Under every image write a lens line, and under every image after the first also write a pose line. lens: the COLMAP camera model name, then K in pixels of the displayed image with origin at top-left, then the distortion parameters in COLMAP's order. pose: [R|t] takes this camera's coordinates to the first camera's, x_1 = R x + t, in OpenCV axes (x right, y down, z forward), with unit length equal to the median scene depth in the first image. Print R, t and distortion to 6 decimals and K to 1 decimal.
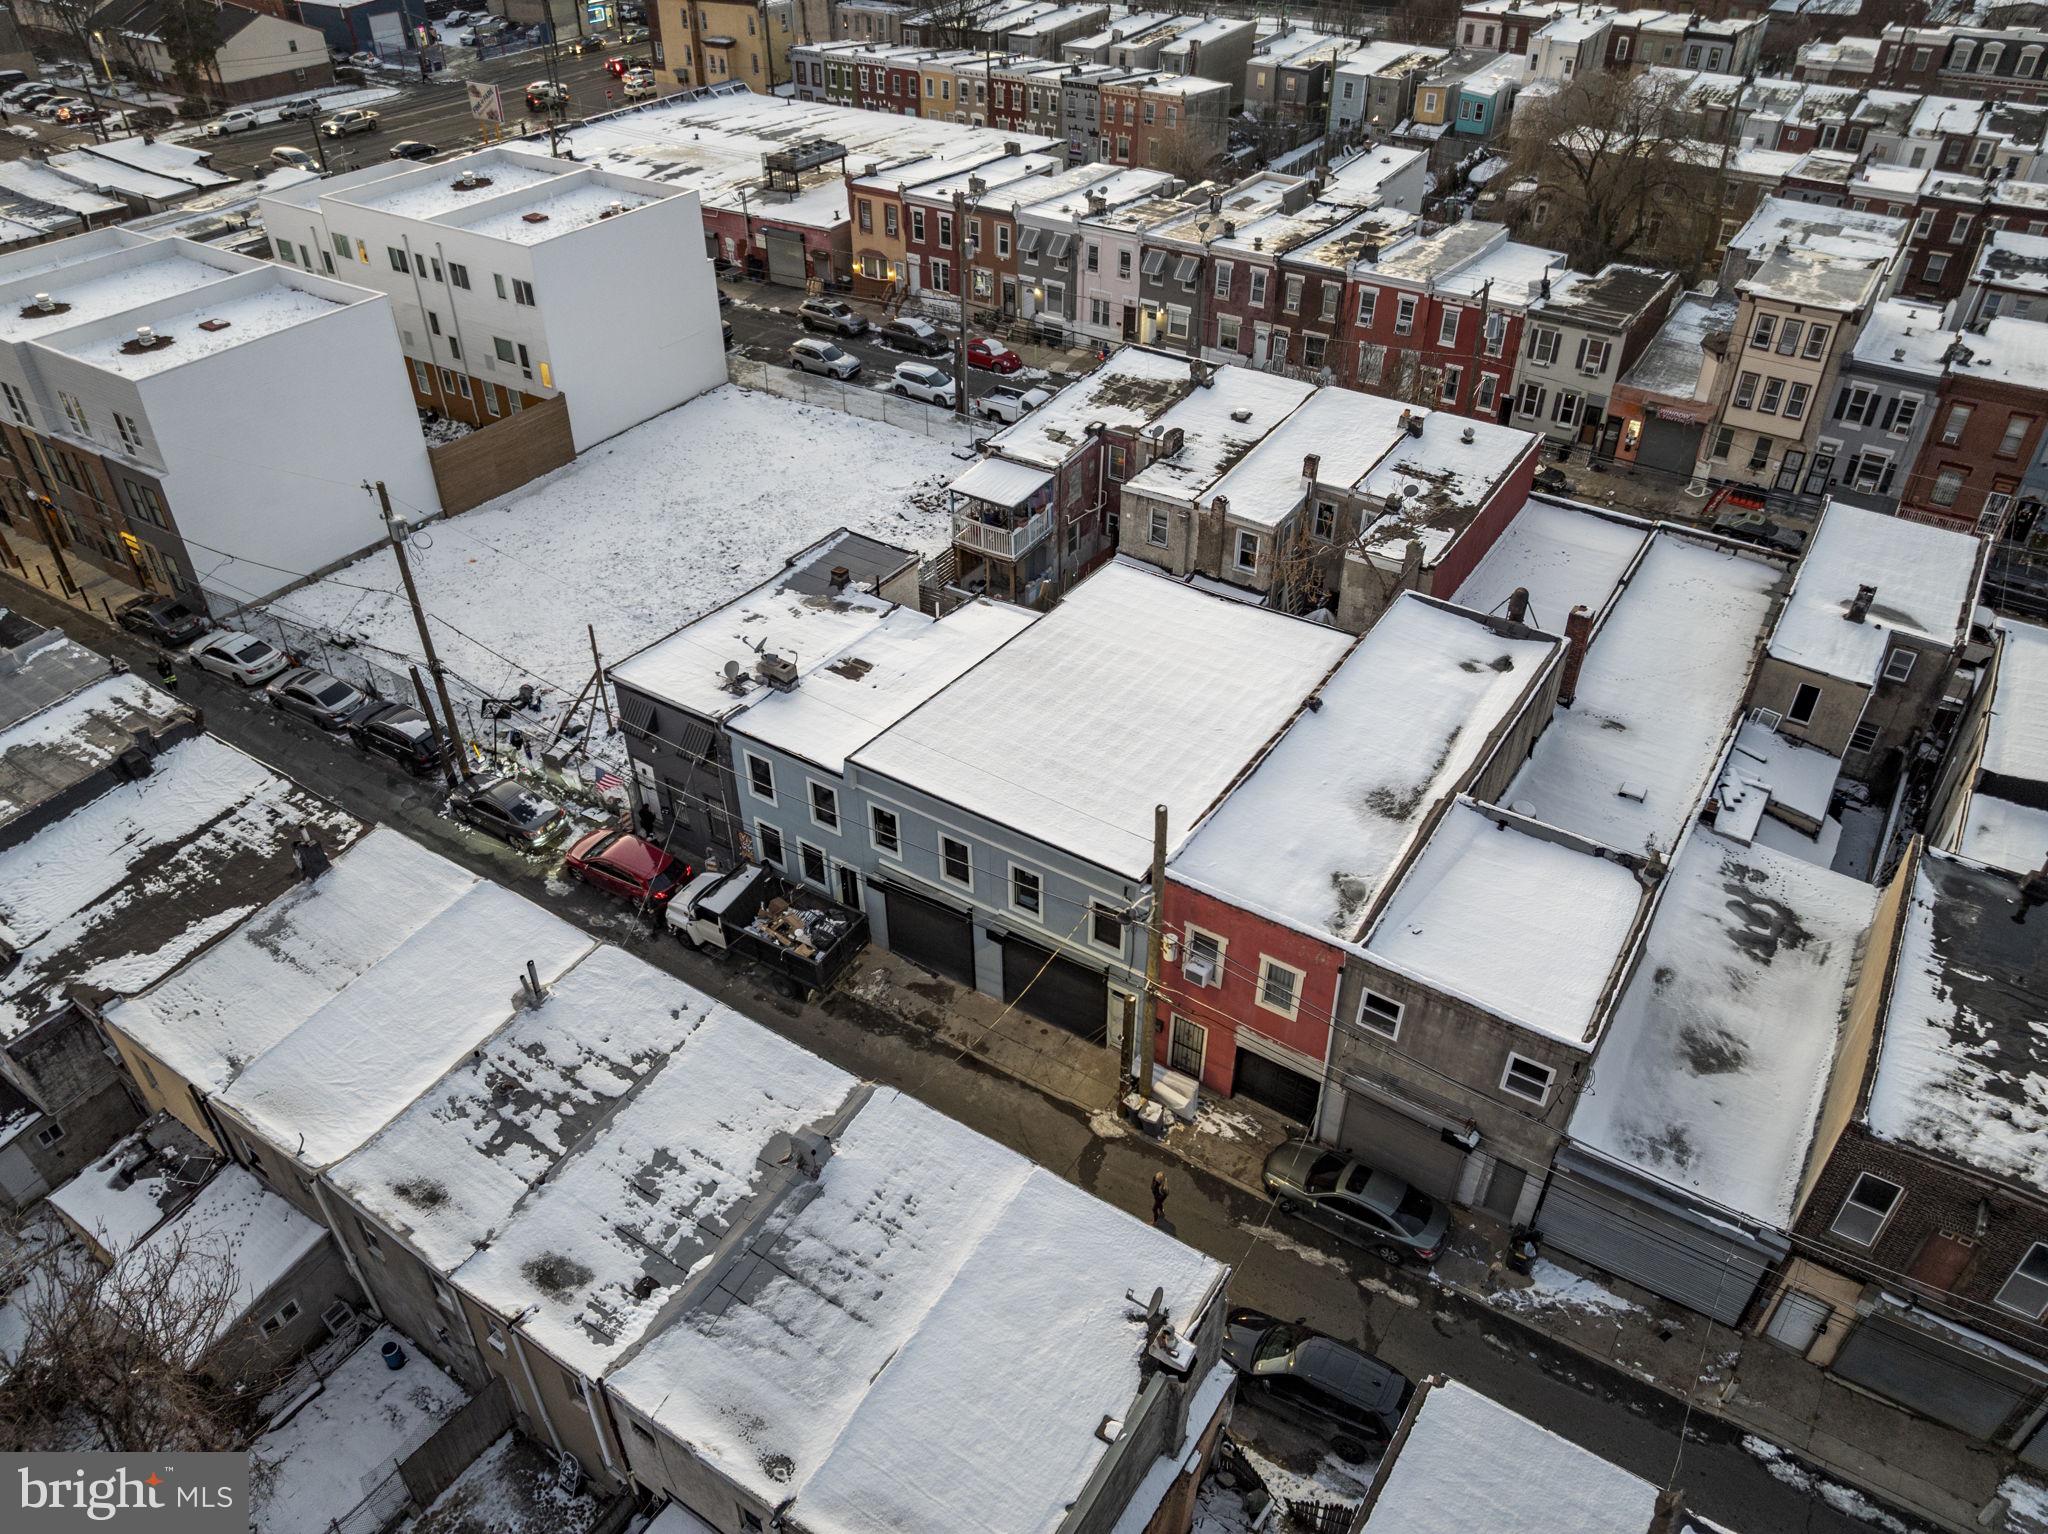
lens RADIAL K [[1439.7, 0, 1034.1], [0, 1439.7, 767.8], [0, 0, 1]] dist [-0.045223, 0.013986]
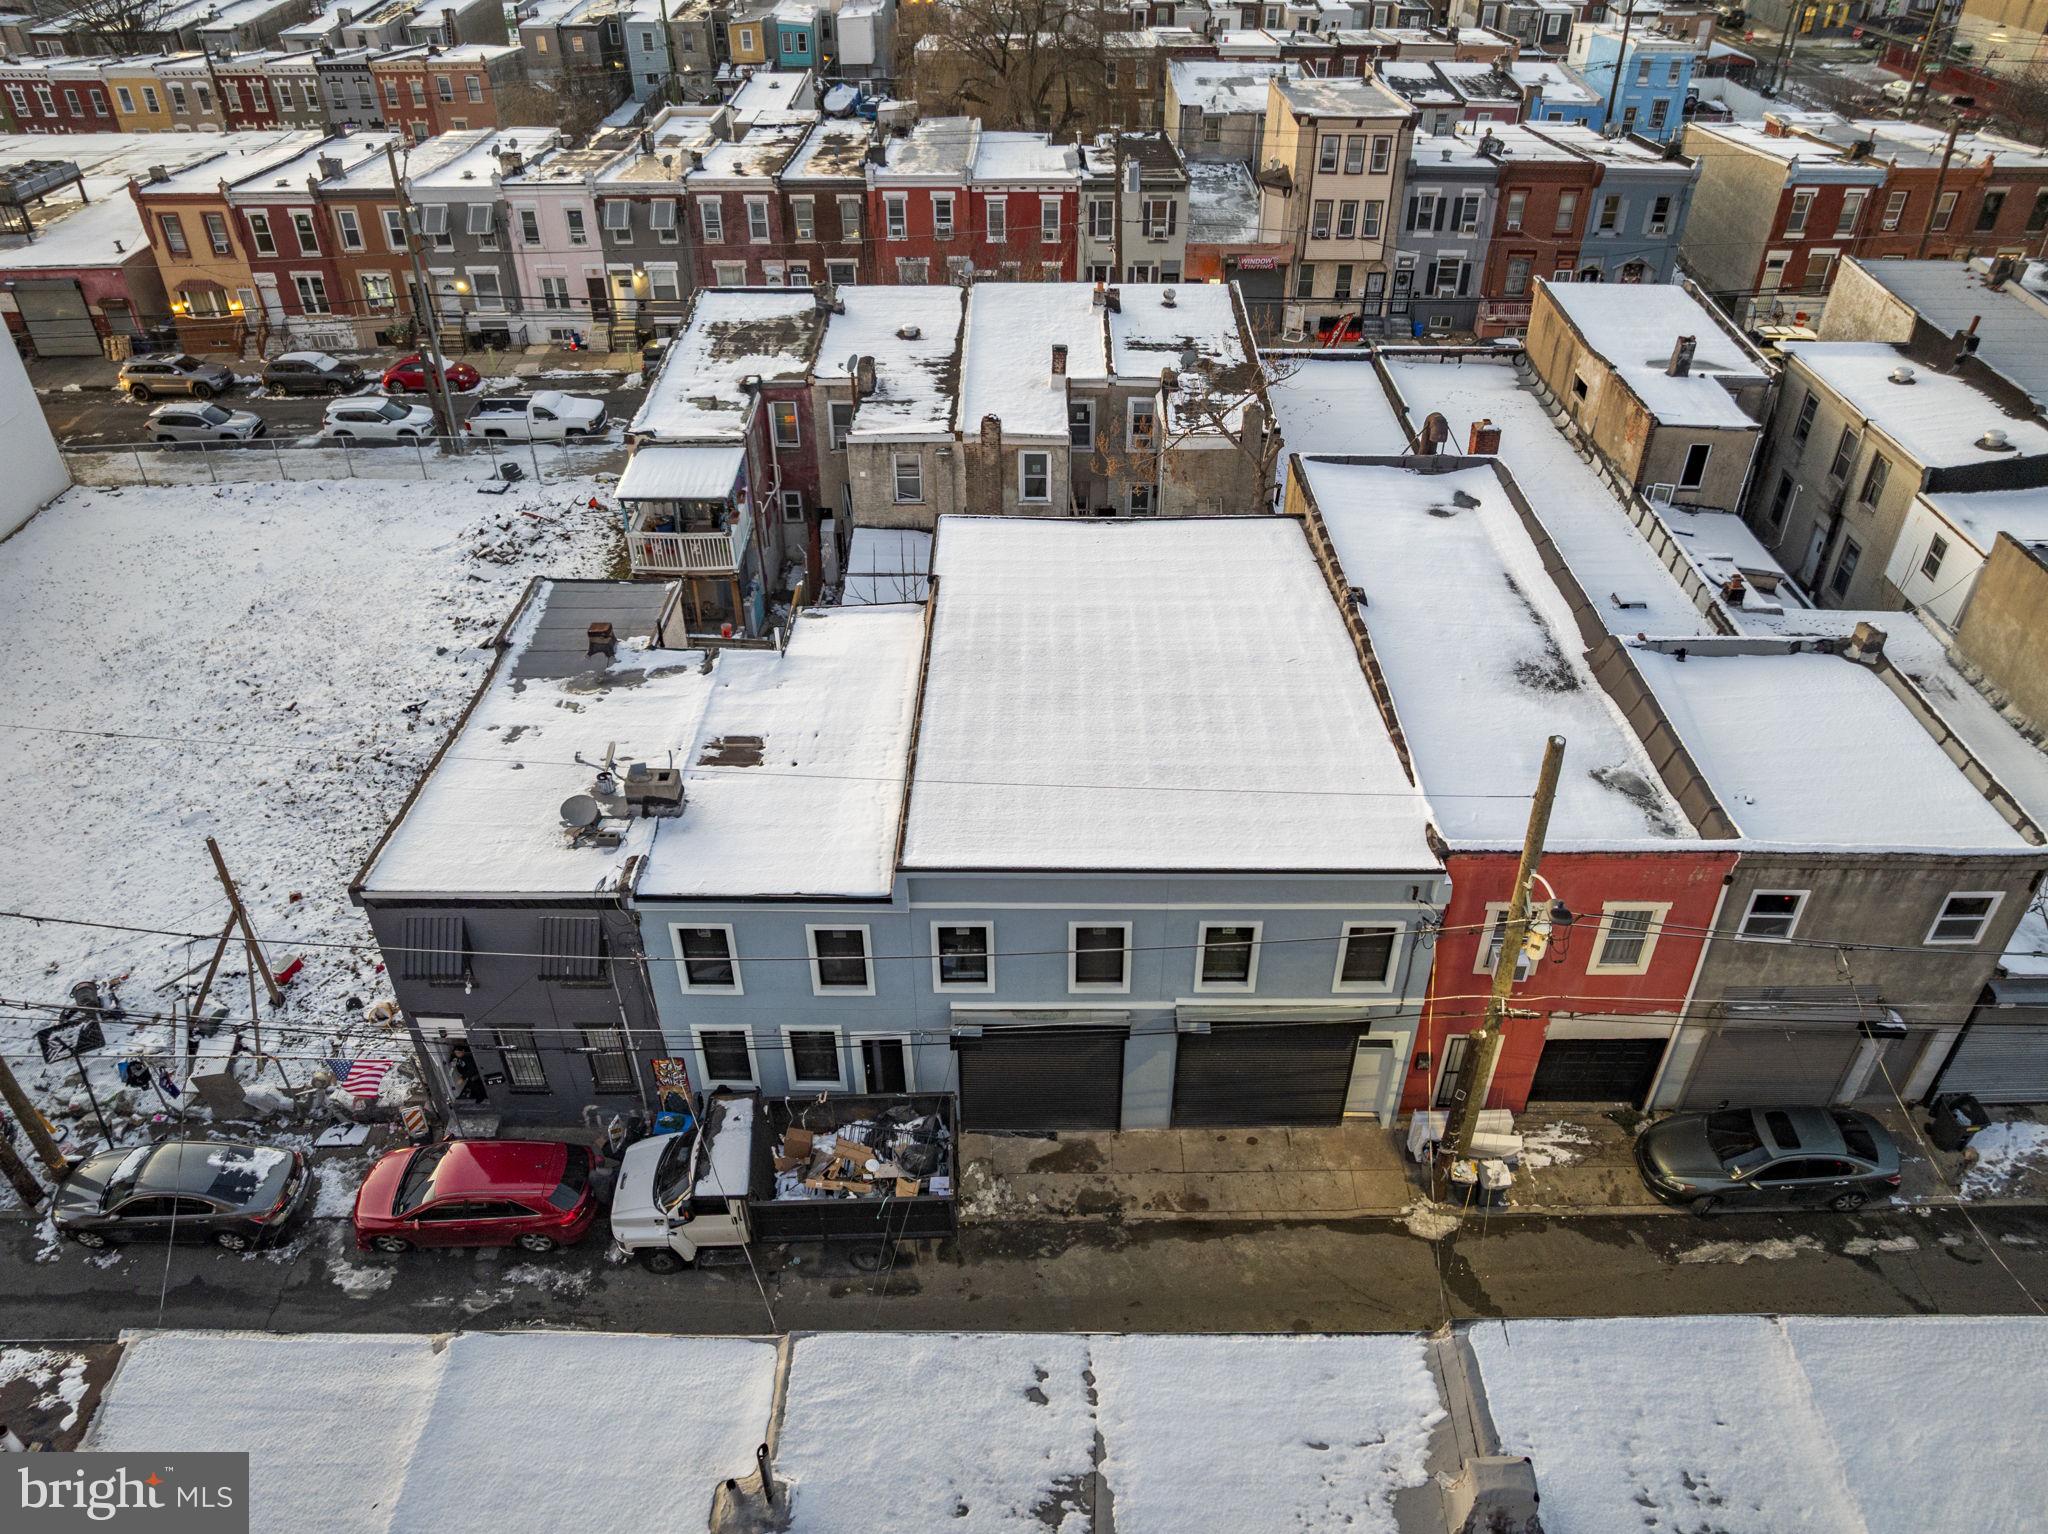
lens RADIAL K [[1439.7, 0, 1031.3], [0, 1439.7, 765.0], [0, 0, 1]] dist [-0.045223, 0.013986]
pose [[0.840904, -0.319189, 0.437034, -0.252670], [0.326974, 0.943146, 0.059695, -0.049608], [-0.431241, 0.092701, 0.897462, 0.312244]]
